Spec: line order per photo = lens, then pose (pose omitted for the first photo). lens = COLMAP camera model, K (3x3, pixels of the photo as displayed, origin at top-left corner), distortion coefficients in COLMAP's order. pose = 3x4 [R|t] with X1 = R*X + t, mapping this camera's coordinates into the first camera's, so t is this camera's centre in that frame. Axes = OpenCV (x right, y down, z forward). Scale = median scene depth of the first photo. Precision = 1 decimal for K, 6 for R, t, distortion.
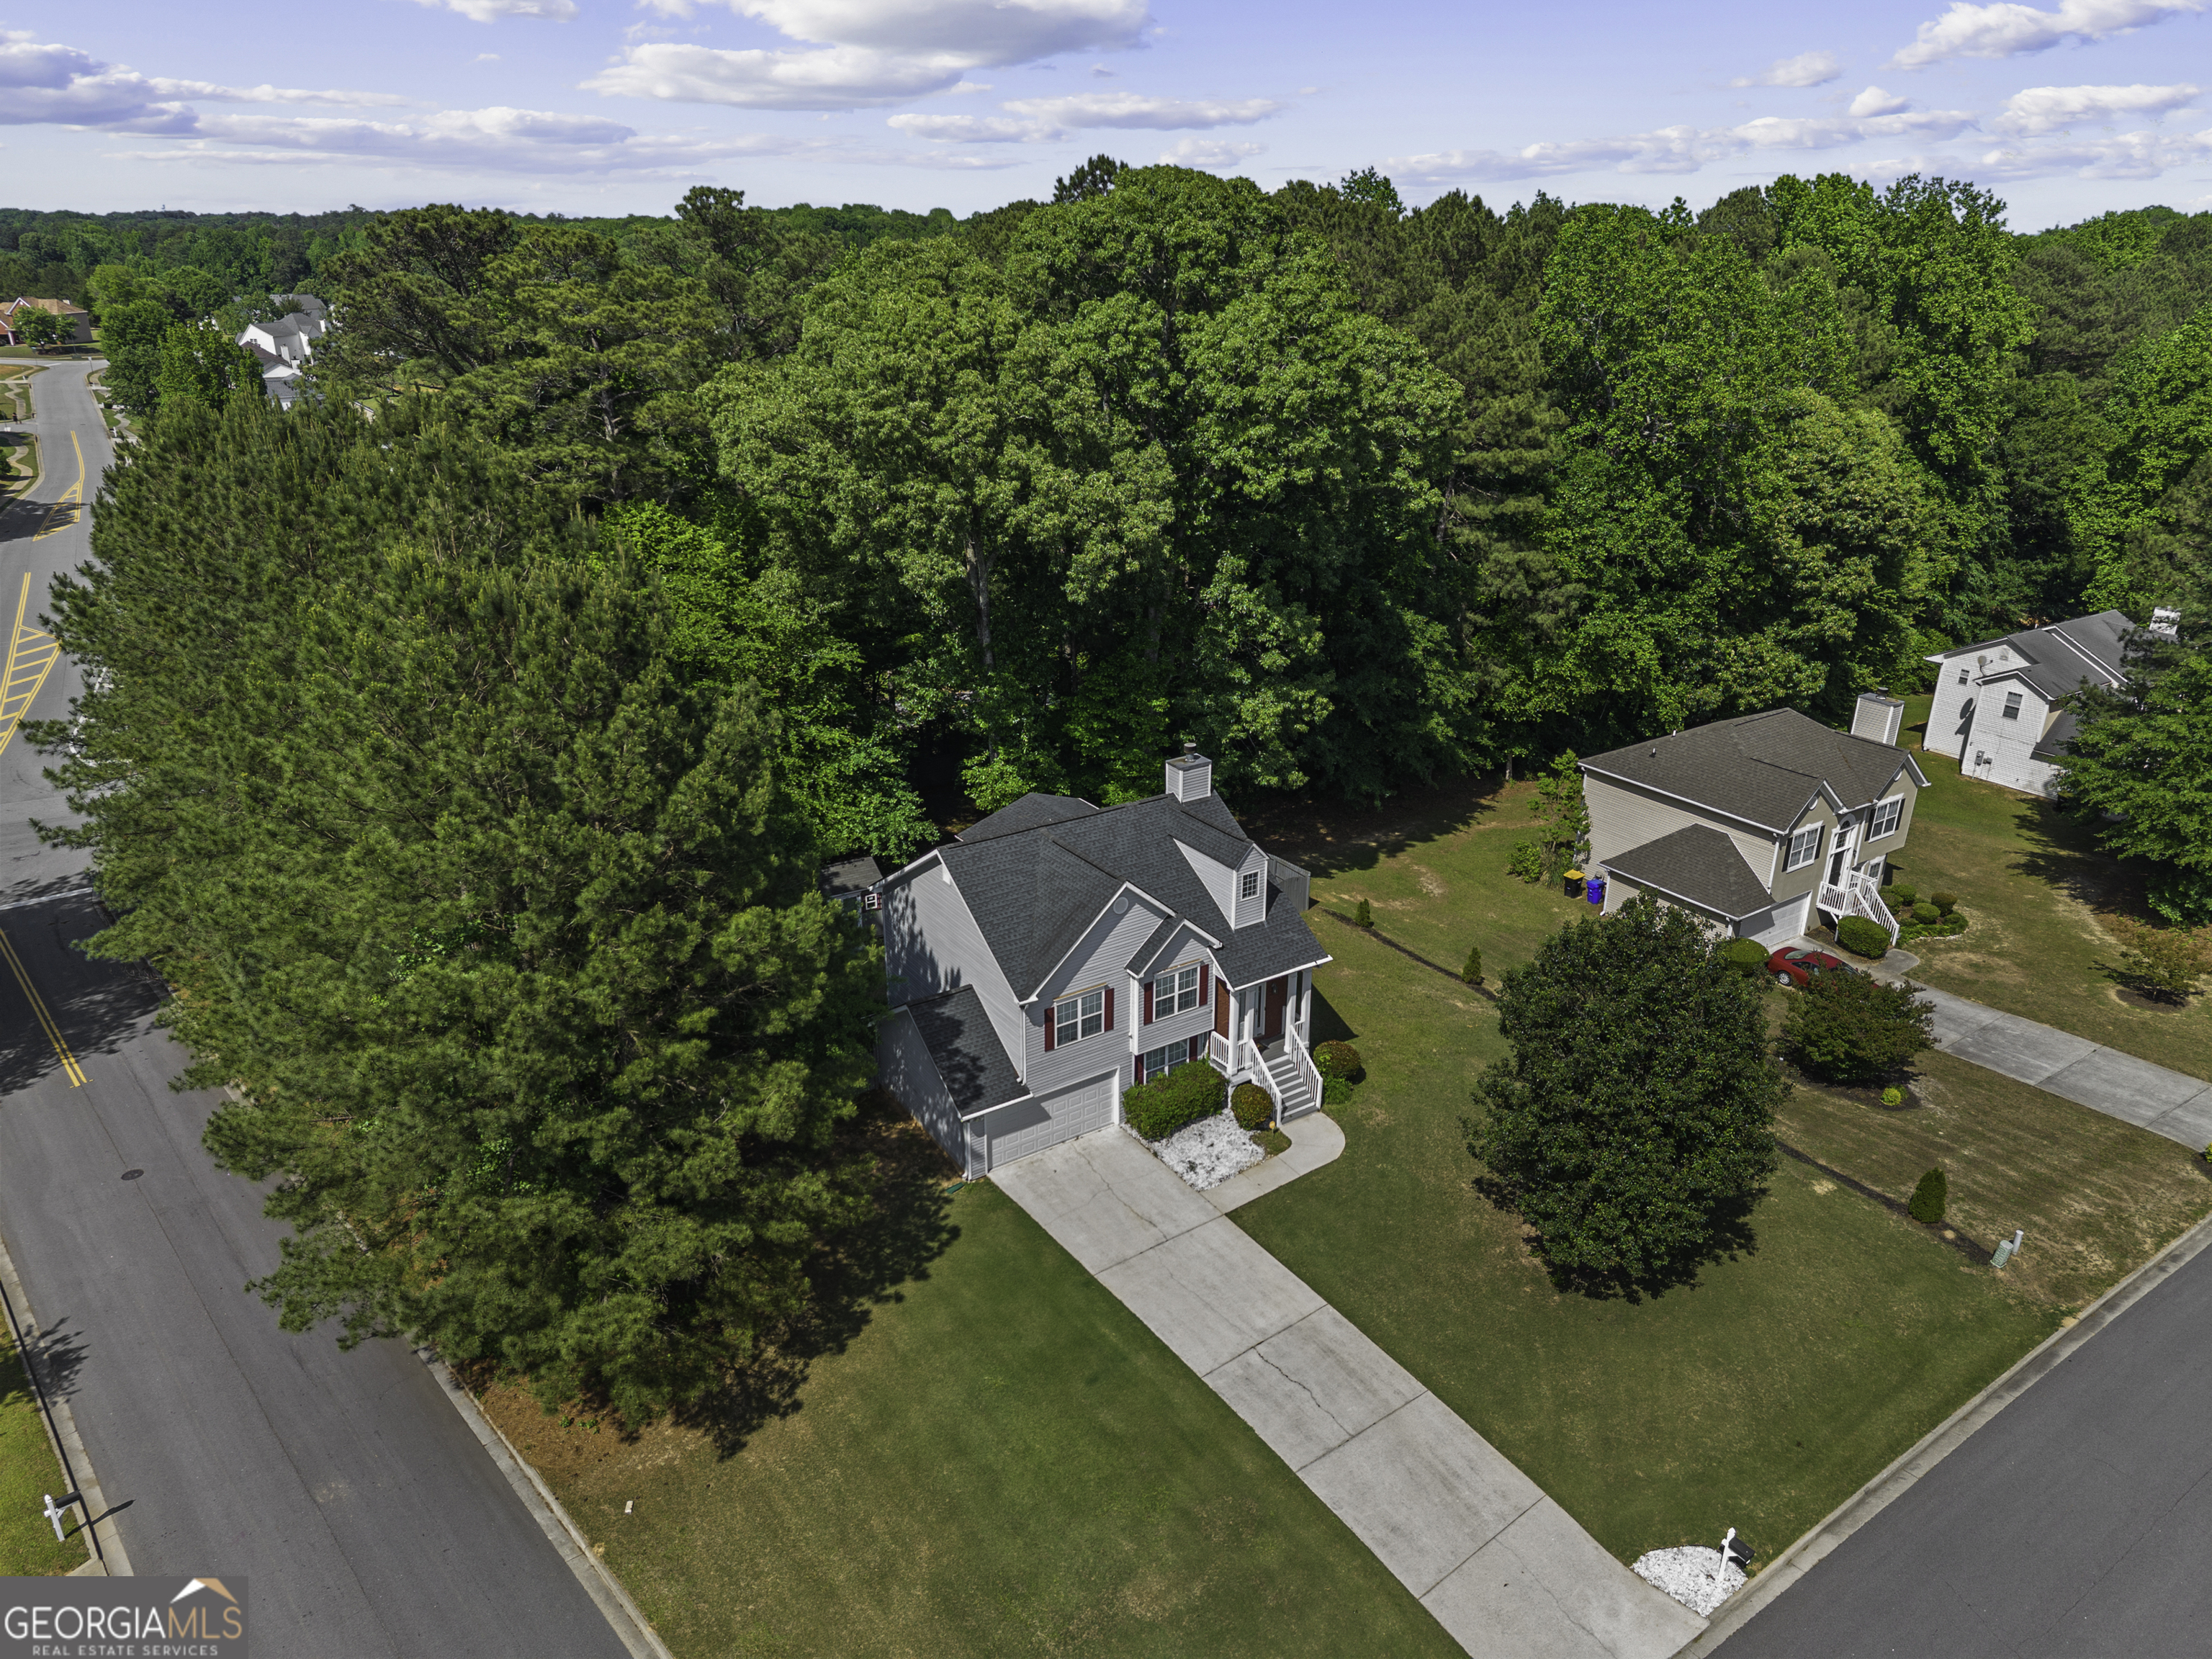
lens RADIAL K [[1476.6, 0, 1106.0], [0, 1476.6, 829.5], [0, 0, 1]] dist [0.019694, -0.027236]
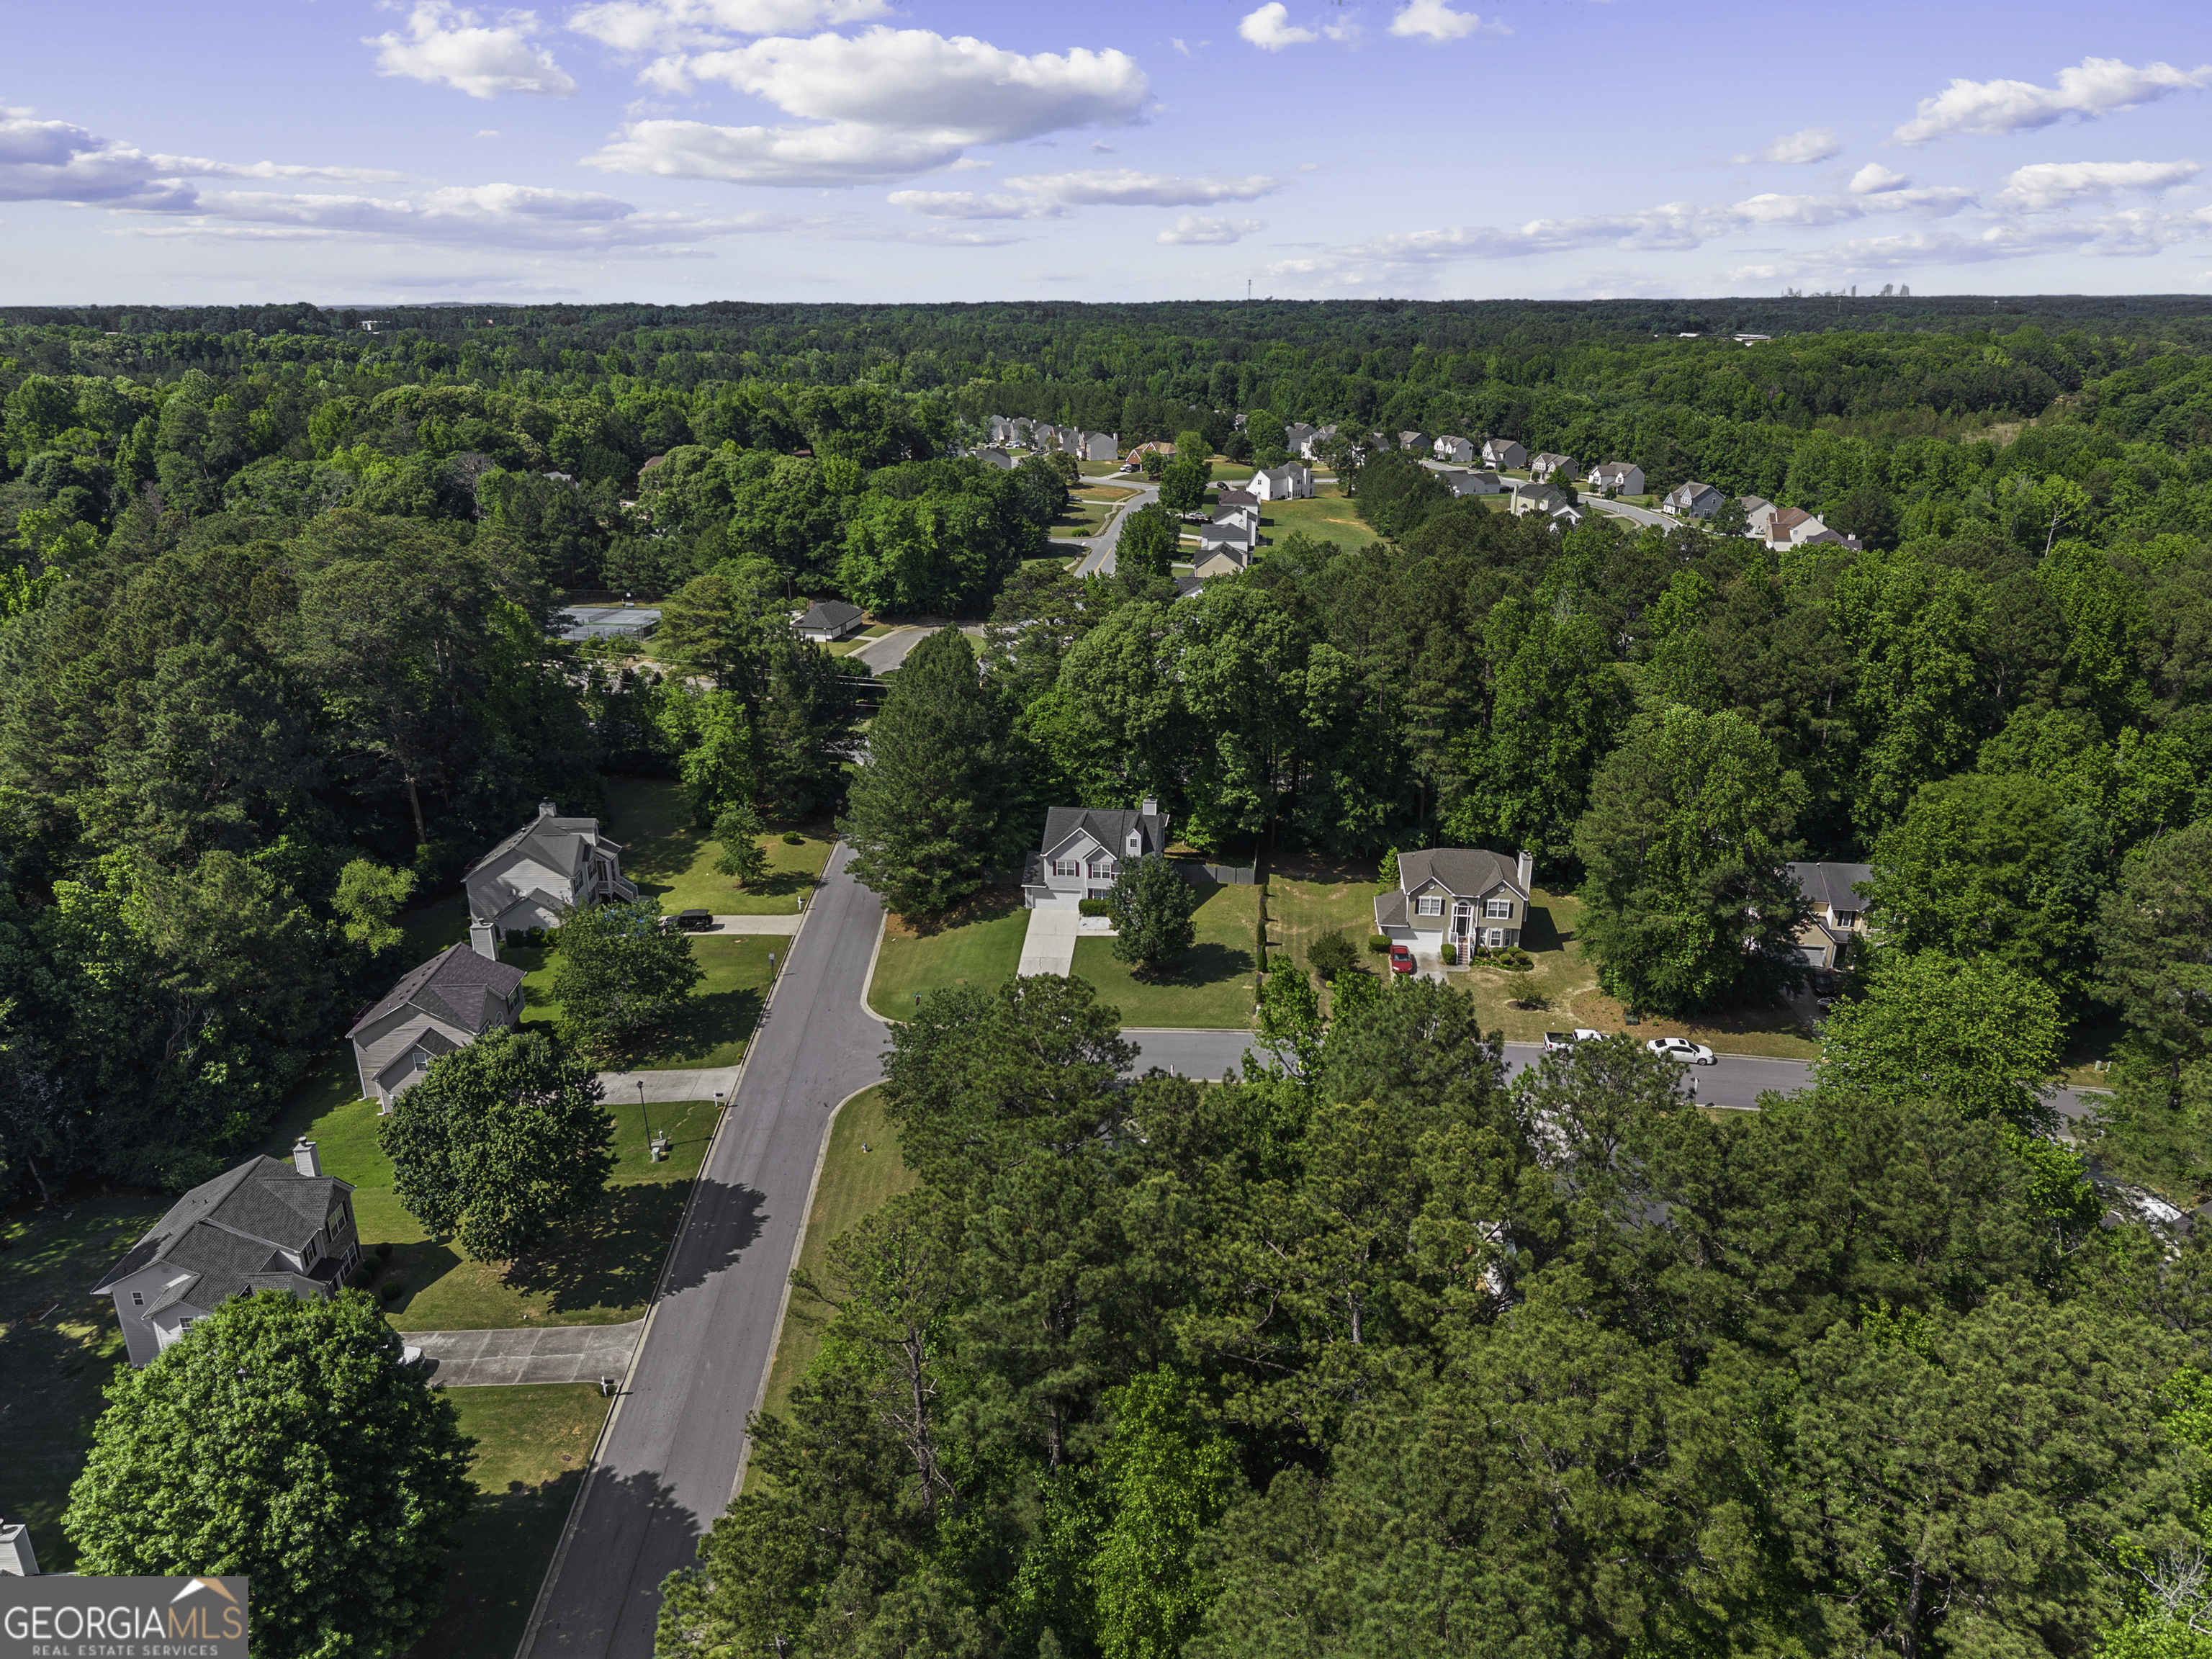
lens RADIAL K [[1480.9, 0, 1096.8], [0, 1480.9, 830.5], [0, 0, 1]] dist [0.050958, -0.001494]
pose [[0.758936, 0.213338, -0.615225, 1.865319], [-0.238839, 0.970160, 0.041787, -0.092658], [0.605782, 0.115226, 0.787243, -1.376912]]
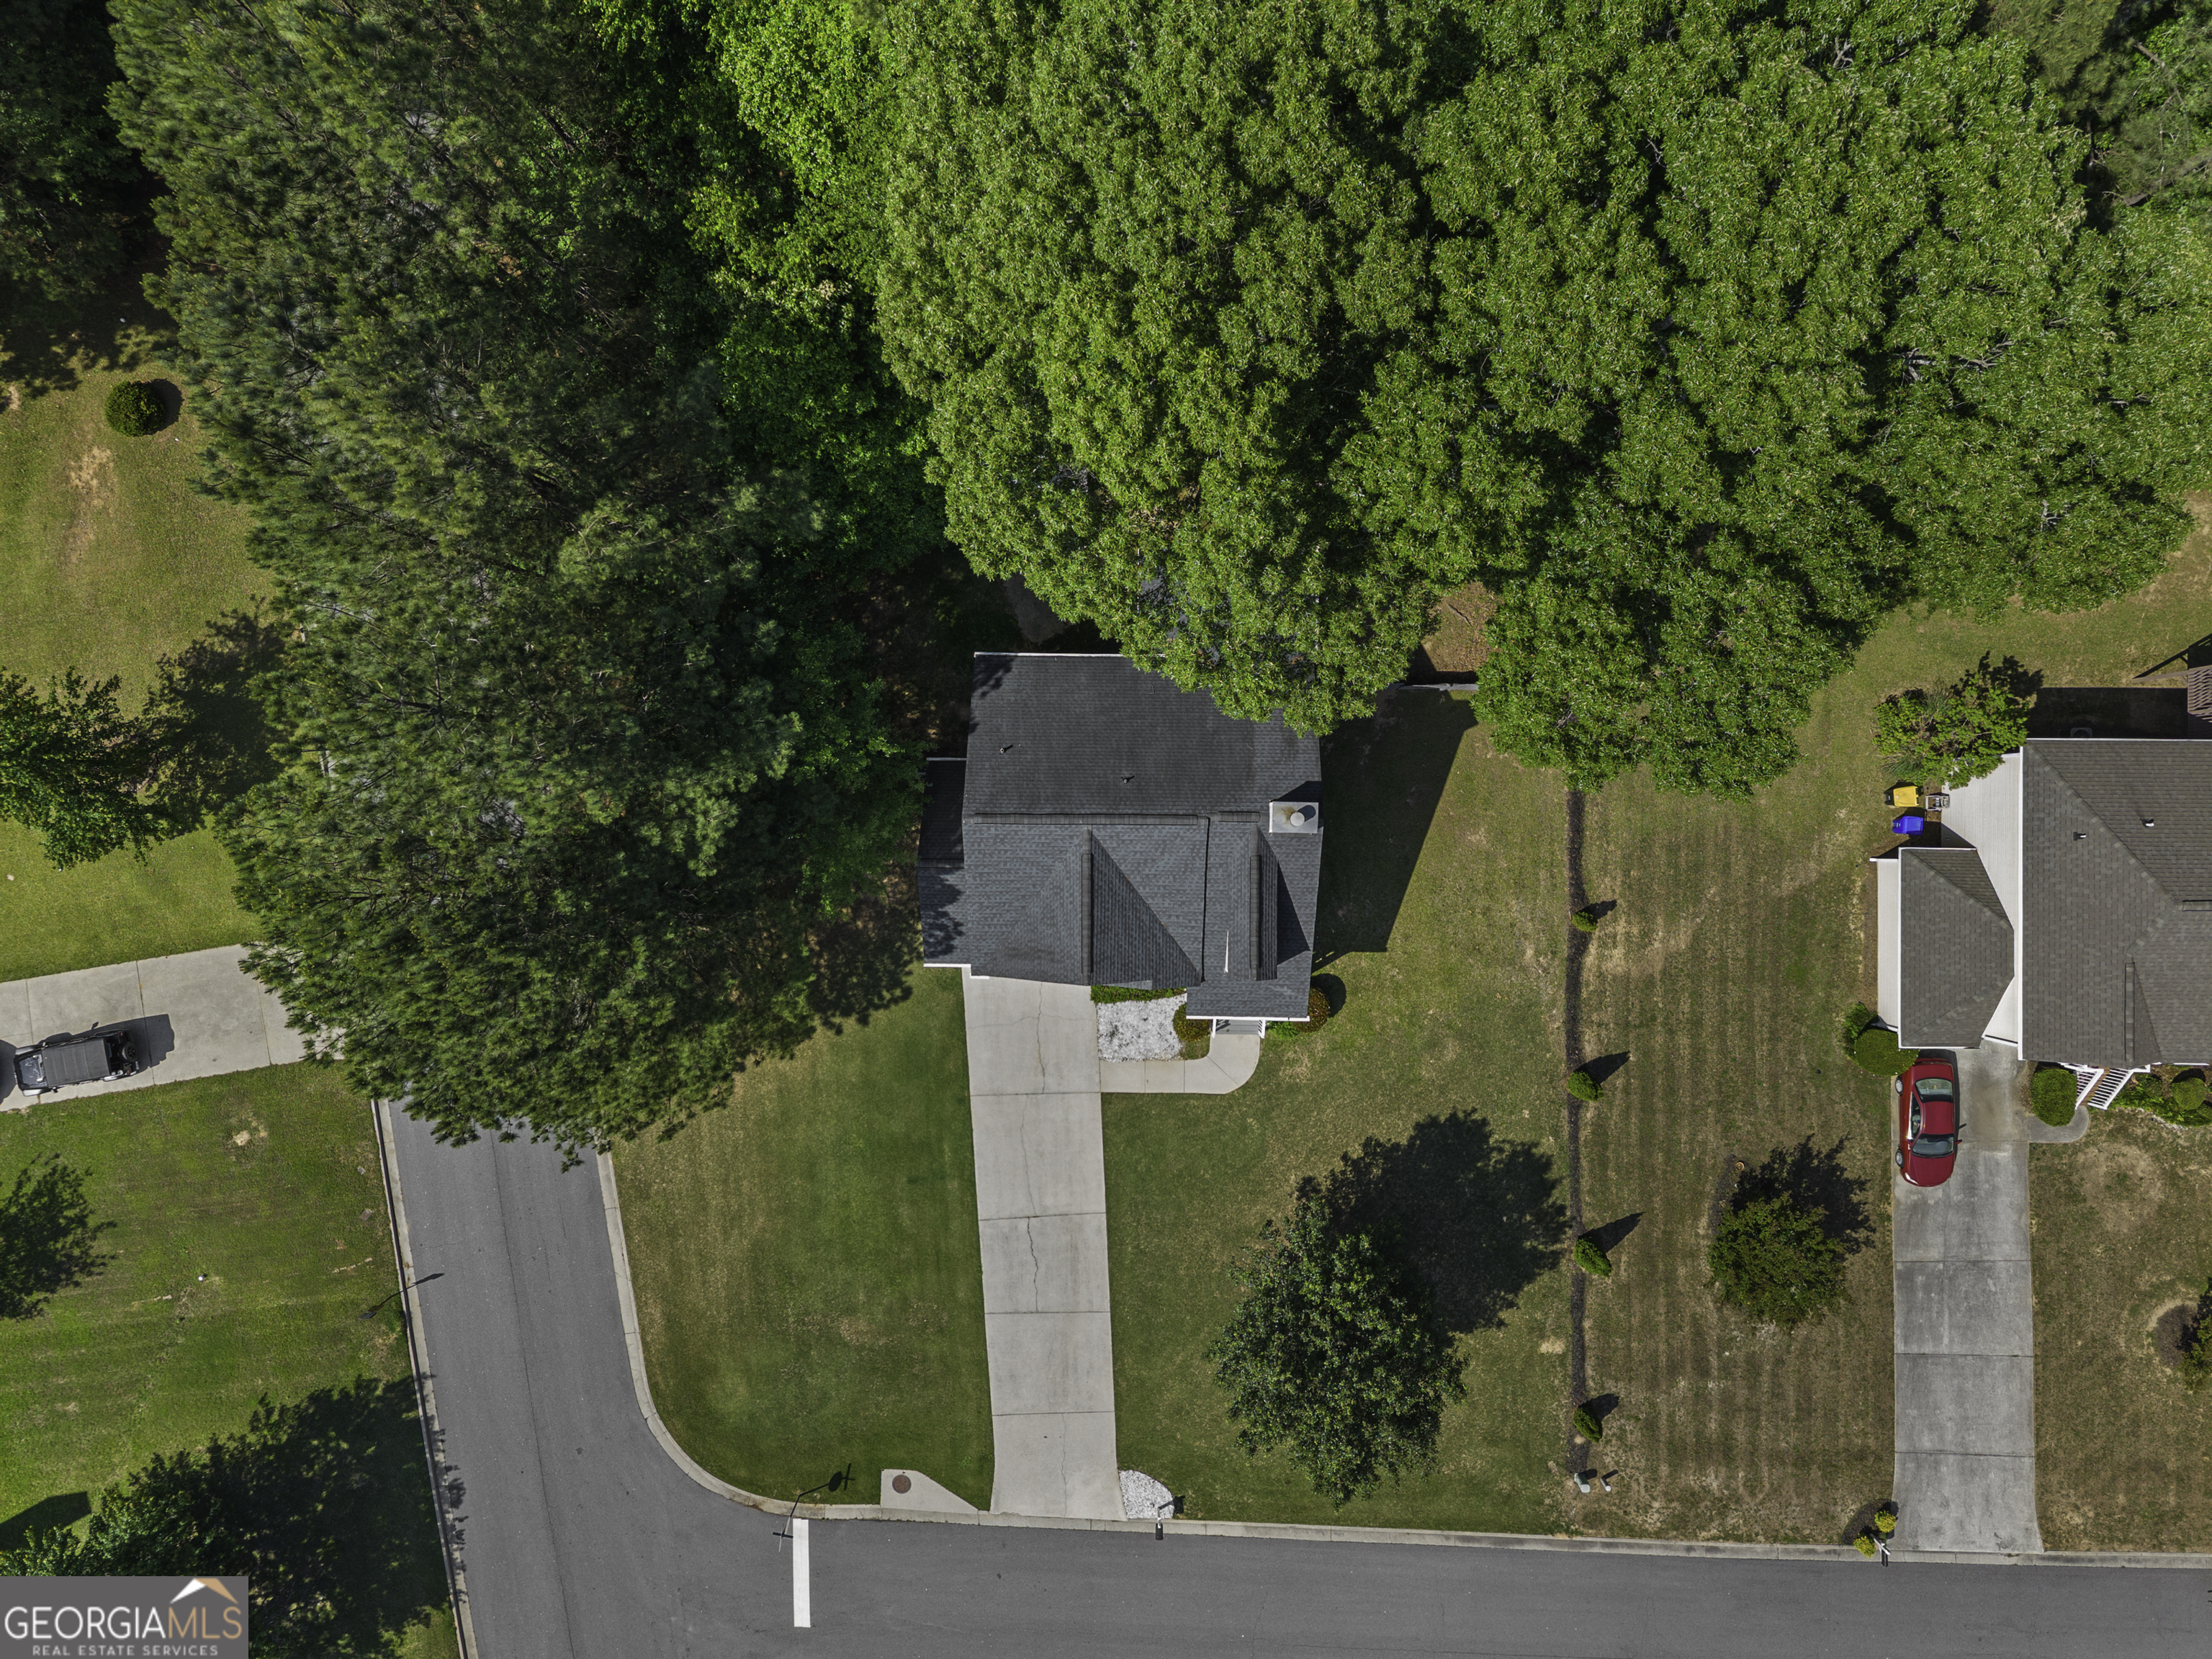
lens RADIAL K [[1472.0, 0, 1106.0], [0, 1472.0, 829.5], [0, 0, 1]] dist [0.003119, -0.001701]
pose [[0.829105, 0.558713, -0.020589, -0.011727], [-0.186770, 0.311492, 0.931713, -0.872659], [0.526974, -0.768643, 0.362611, 0.681597]]
